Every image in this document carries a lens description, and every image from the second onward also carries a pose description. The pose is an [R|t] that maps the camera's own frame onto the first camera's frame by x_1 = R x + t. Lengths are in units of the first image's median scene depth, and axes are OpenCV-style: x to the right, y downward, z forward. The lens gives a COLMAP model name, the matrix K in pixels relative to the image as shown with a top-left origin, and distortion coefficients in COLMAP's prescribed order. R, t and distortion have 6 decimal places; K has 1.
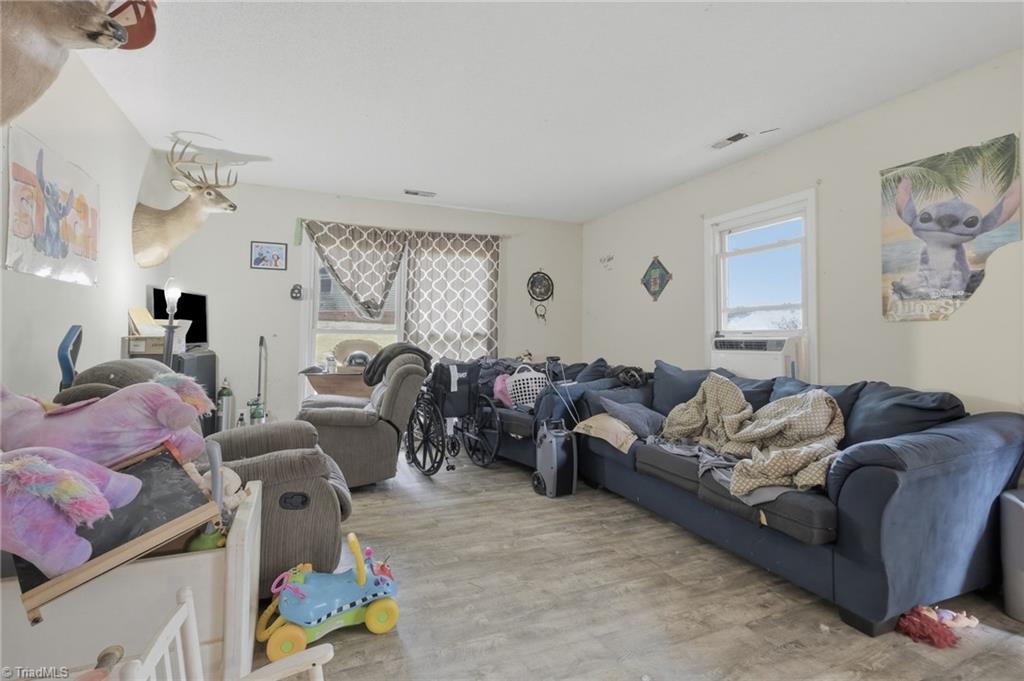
lens RADIAL K [[456.1, 0, 511.4], [0, 456.1, 334.1], [0, 0, 1]] dist [0.000303, 0.000471]
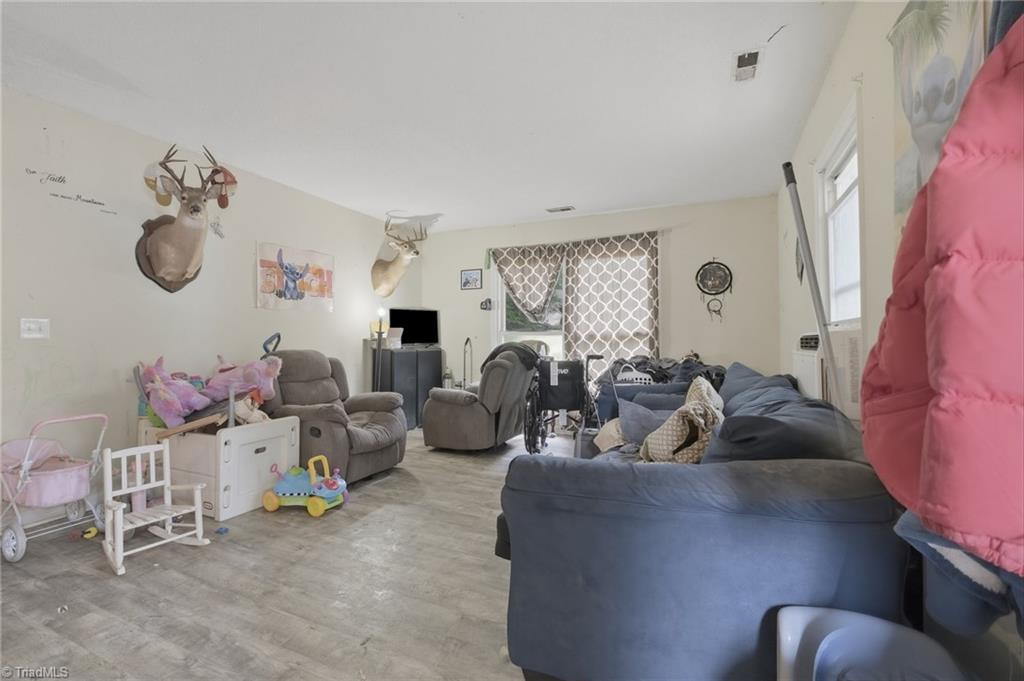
lens RADIAL K [[443.3, 0, 512.5], [0, 443.3, 340.0], [0, 0, 1]] dist [0.000272, 0.000172]
pose [[0.691405, -0.006022, -0.722443, 0.492454], [0.012618, 0.999913, 0.003741, 0.007947], [0.722358, -0.011702, 0.691421, 0.150408]]
